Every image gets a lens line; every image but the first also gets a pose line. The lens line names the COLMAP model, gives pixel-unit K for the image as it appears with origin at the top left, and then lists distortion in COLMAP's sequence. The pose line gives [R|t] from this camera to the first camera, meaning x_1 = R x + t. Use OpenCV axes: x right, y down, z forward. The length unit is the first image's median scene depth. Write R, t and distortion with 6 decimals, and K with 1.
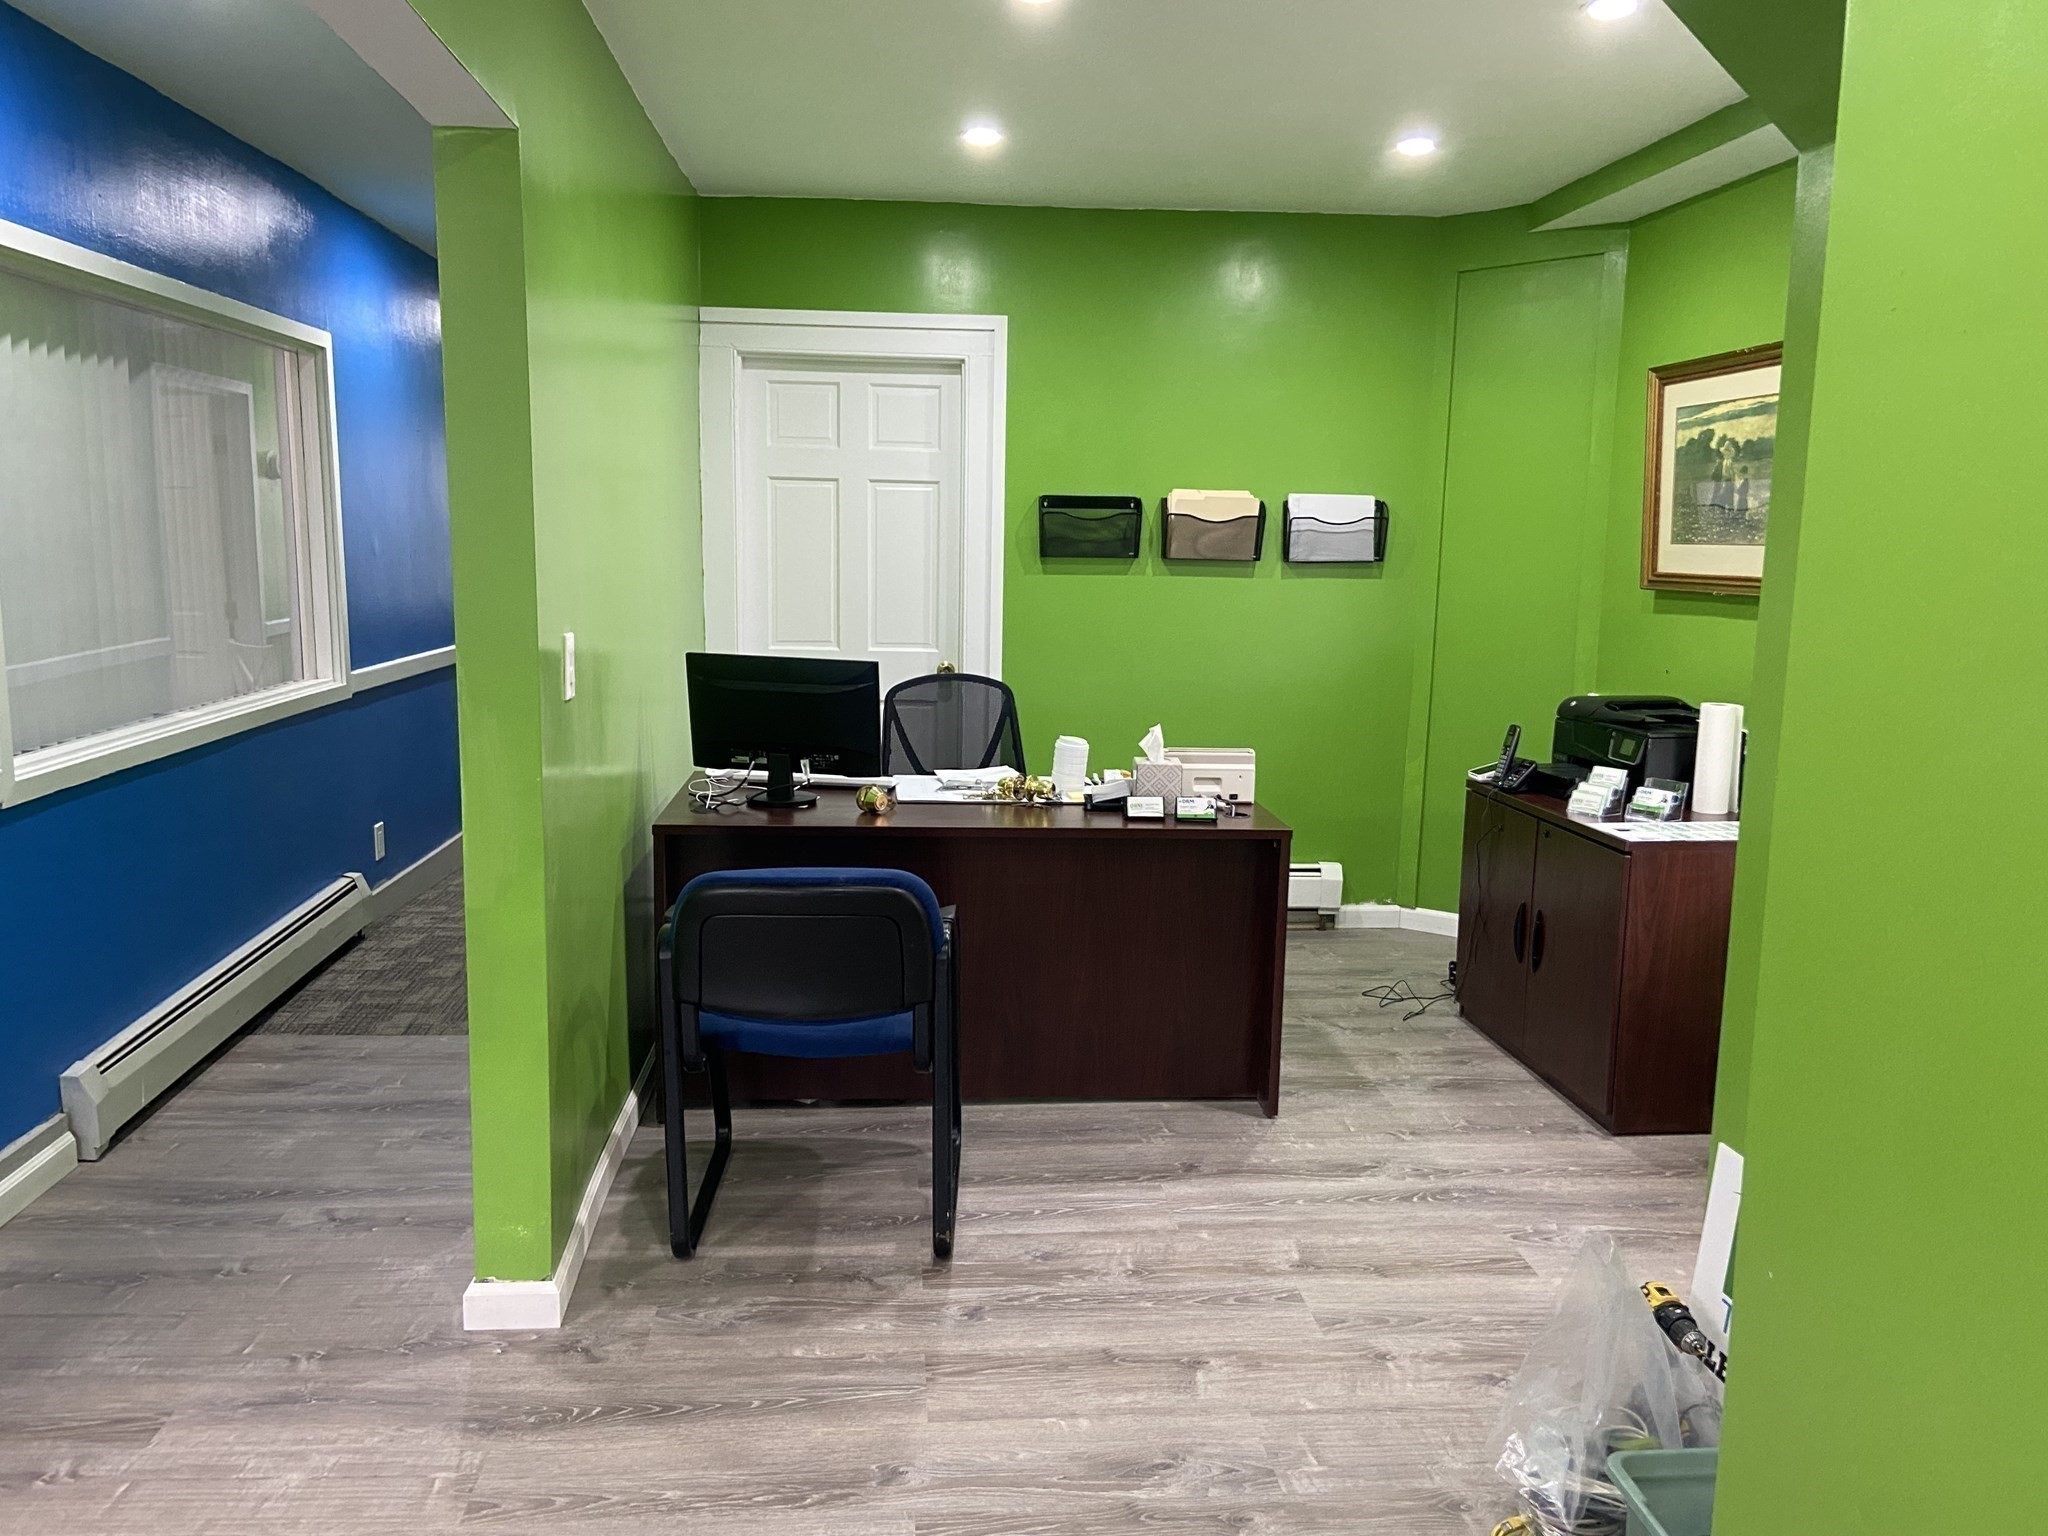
lens RADIAL K [[1539.4, 0, 1015.6], [0, 1539.4, 778.5], [0, 0, 1]] dist [0.127885, -0.161058]
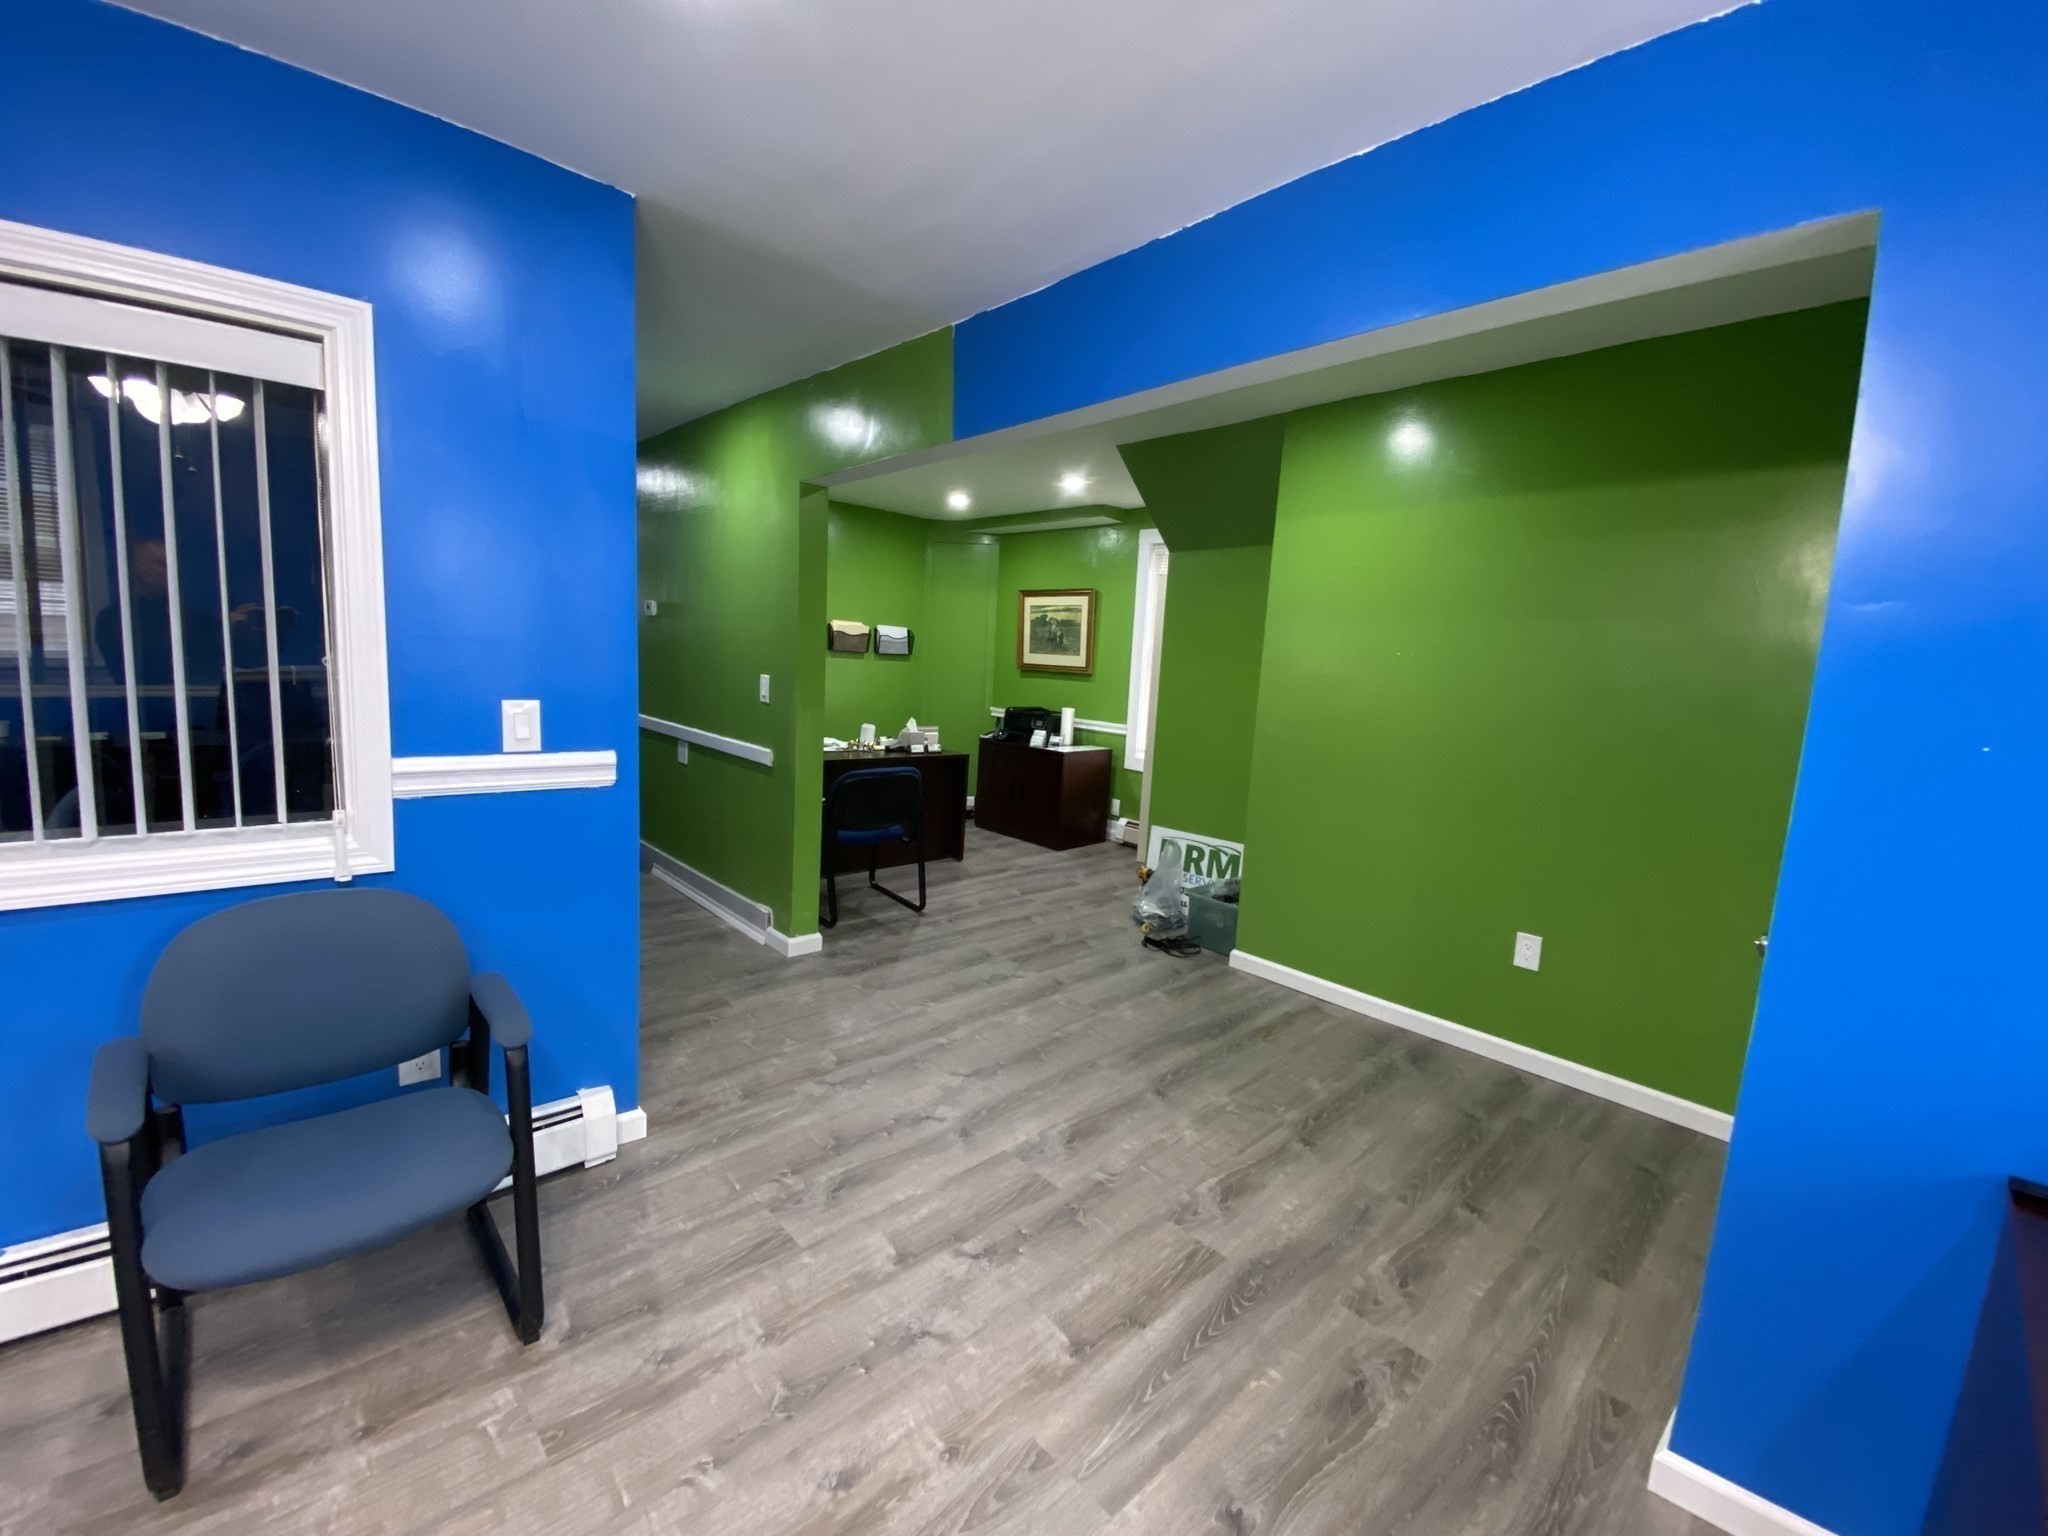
lens RADIAL K [[820.7, 0, 1024.0], [0, 820.7, 768.0], [0, 0, 1]] dist [0.051184, -0.042059]
pose [[0.784542, -0.054717, 0.617657, -0.667193], [0.052947, 0.998372, 0.021190, 0.033435], [-0.617811, 0.016079, 0.786162, -0.209501]]
